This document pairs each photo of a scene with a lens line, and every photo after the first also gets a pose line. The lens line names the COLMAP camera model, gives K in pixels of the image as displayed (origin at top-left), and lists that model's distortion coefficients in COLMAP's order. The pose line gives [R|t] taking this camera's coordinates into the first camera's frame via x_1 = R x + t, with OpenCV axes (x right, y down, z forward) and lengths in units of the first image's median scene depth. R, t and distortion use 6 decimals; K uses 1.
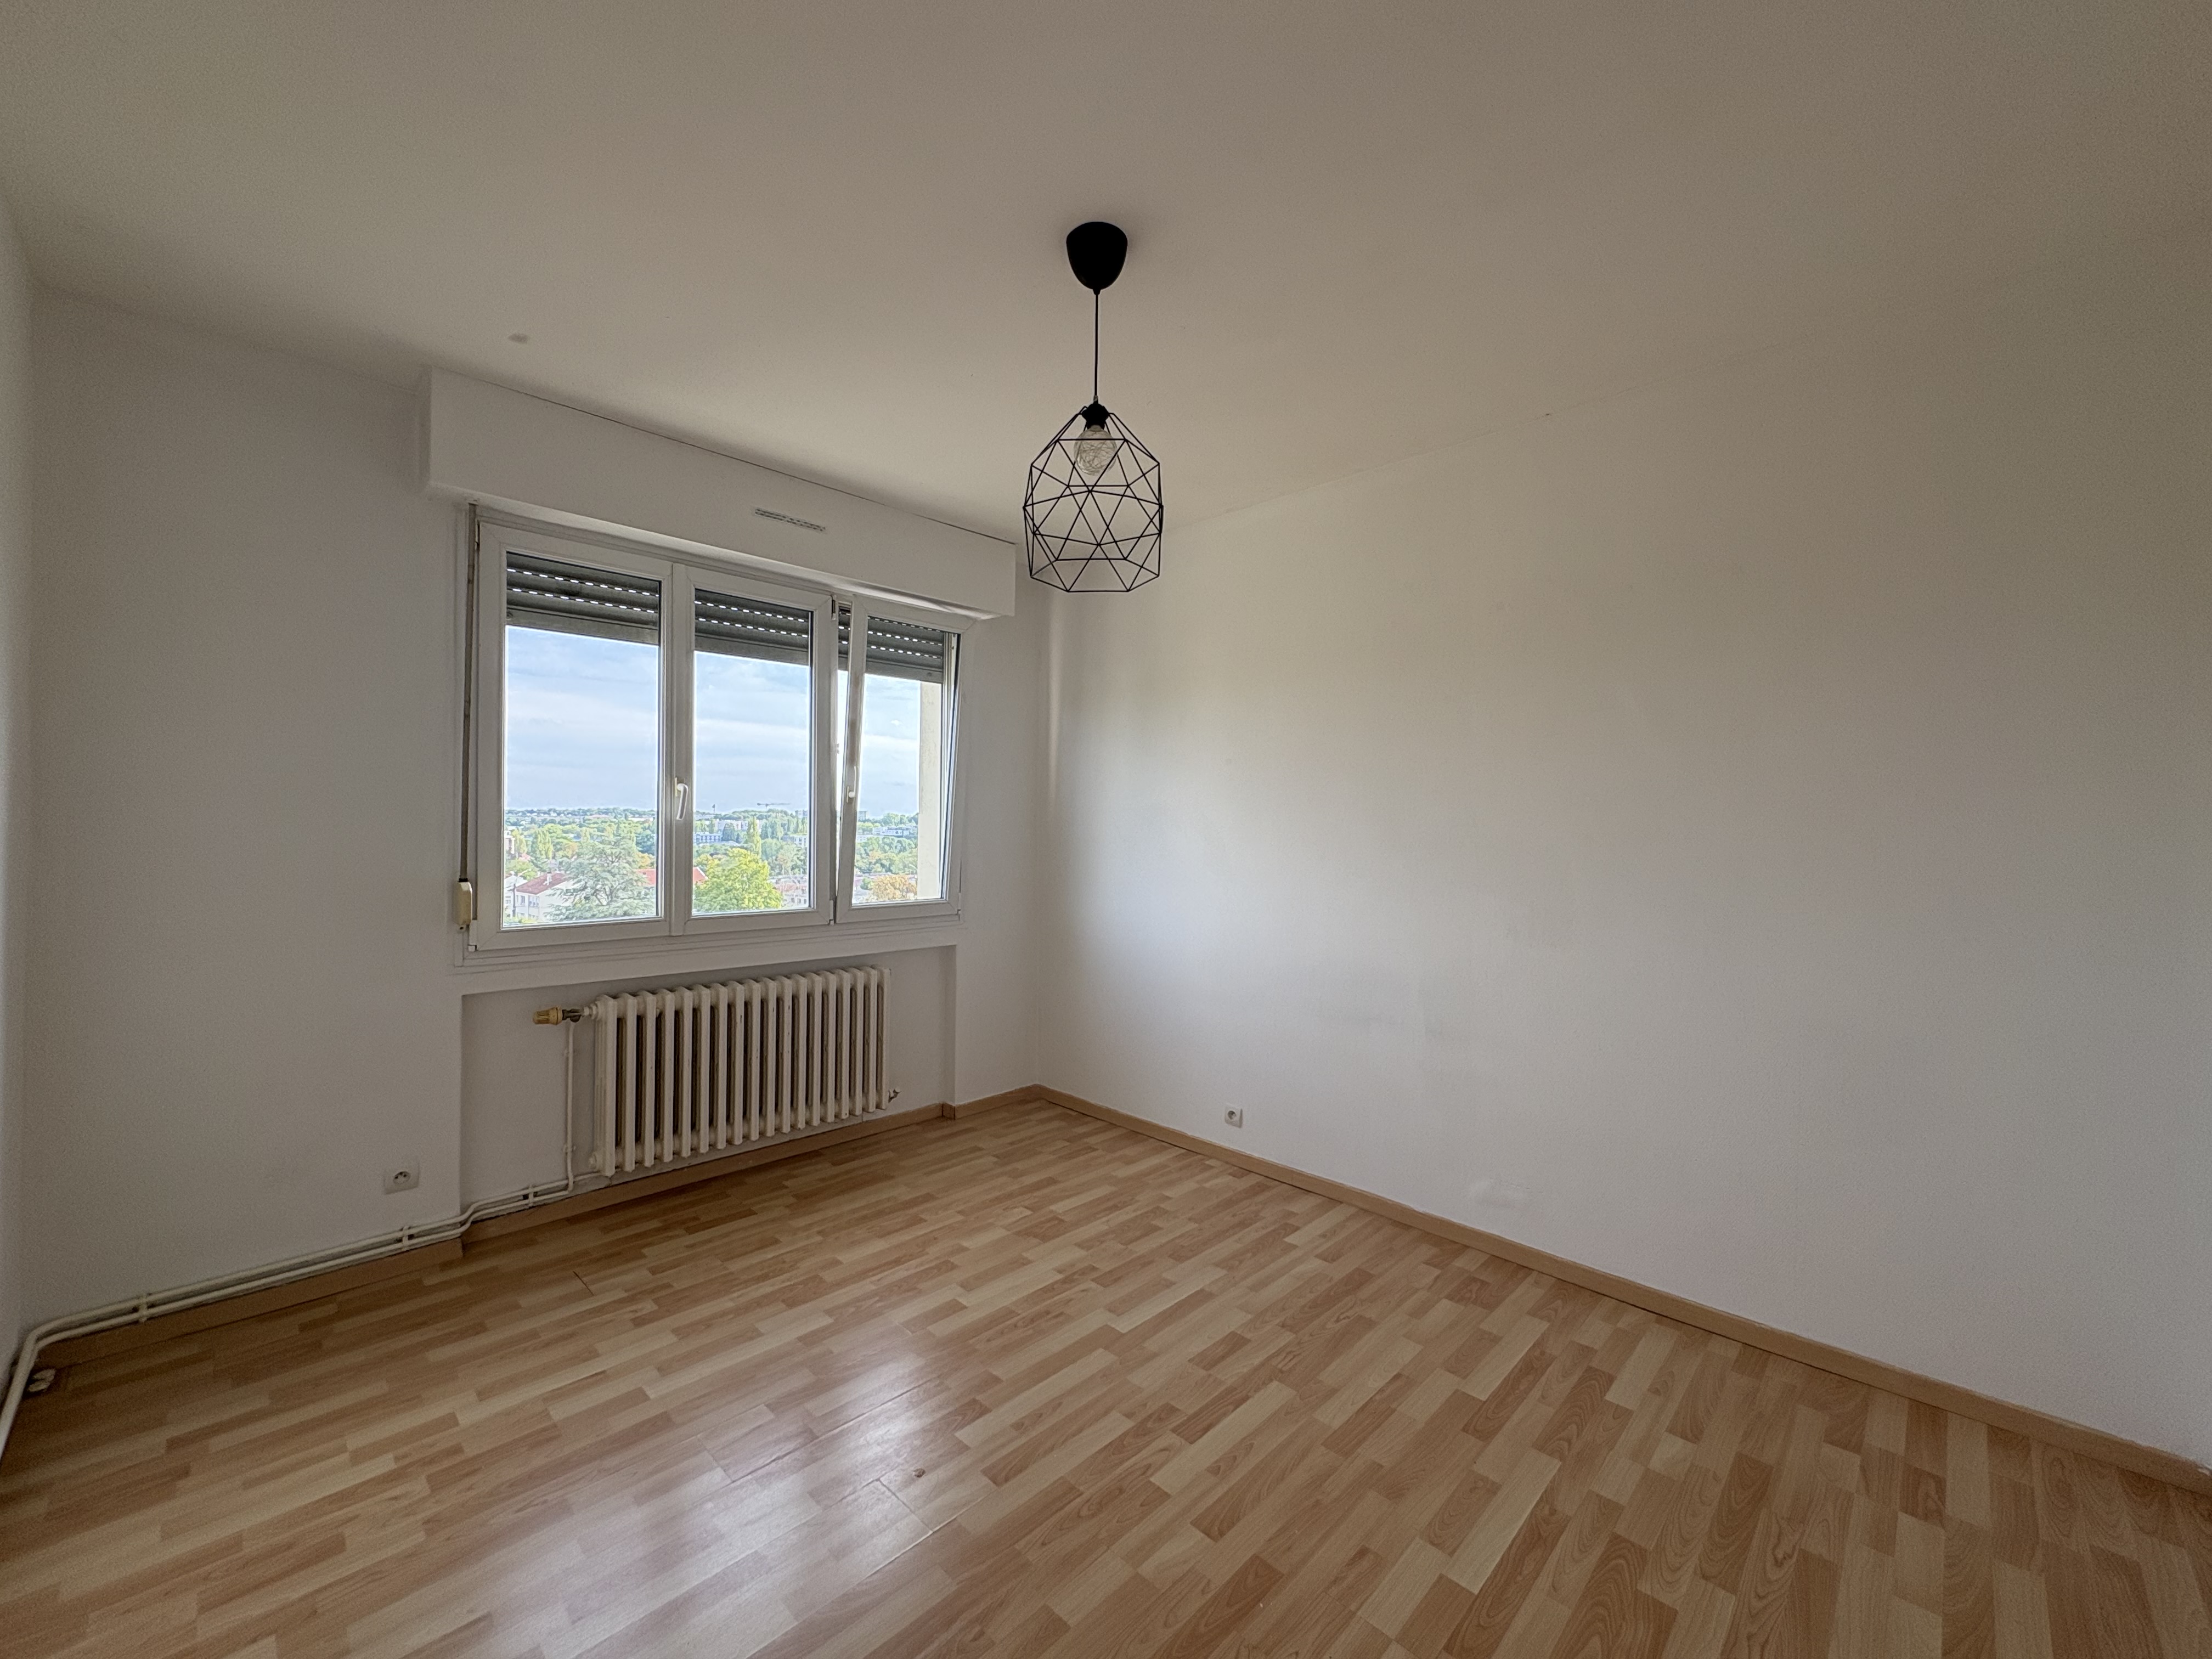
lens RADIAL K [[878.0, 0, 1110.7], [0, 878.0, 825.9], [0, 0, 1]] dist [-0.000260, 0.000383]
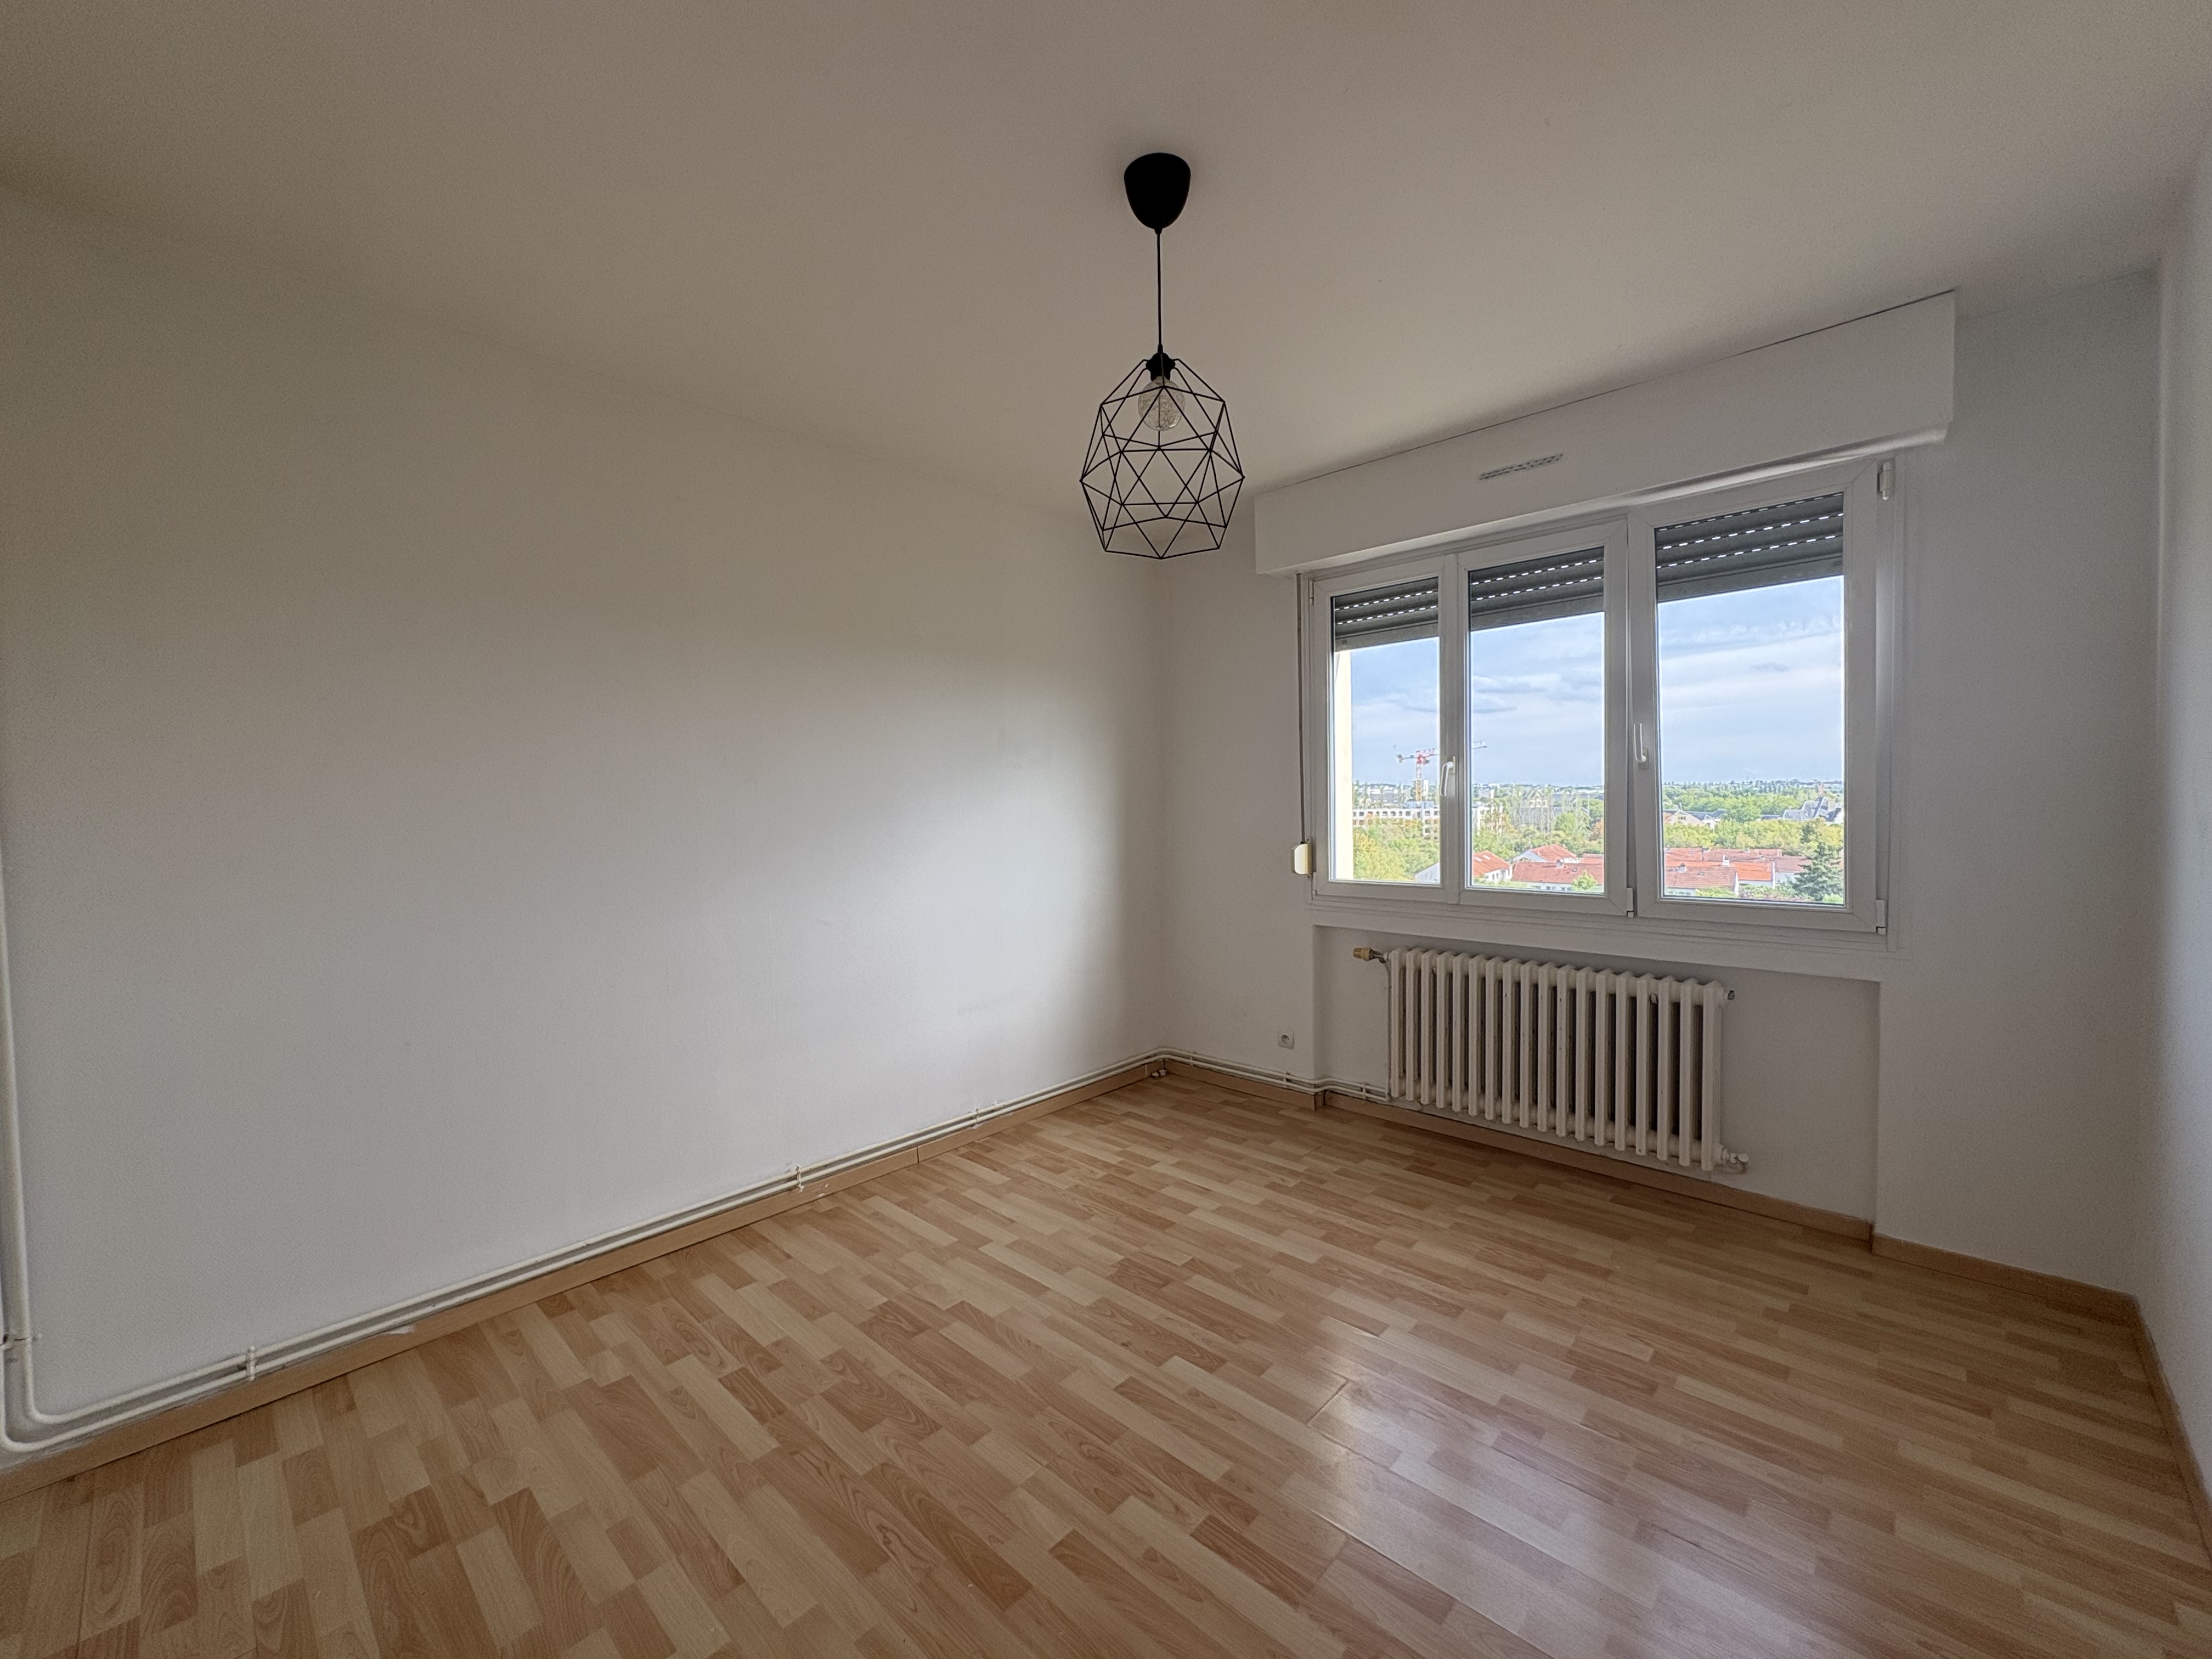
lens RADIAL K [[878.0, 0, 1113.6], [0, 878.0, 825.0], [0, 0, 1]] dist [-0.000260, 0.000383]
pose [[0.027334, 0.016595, -0.999489, 0.596430], [0.015724, 0.999731, 0.017029, 0.004494], [0.999503, -0.016181, 0.027065, 0.591078]]
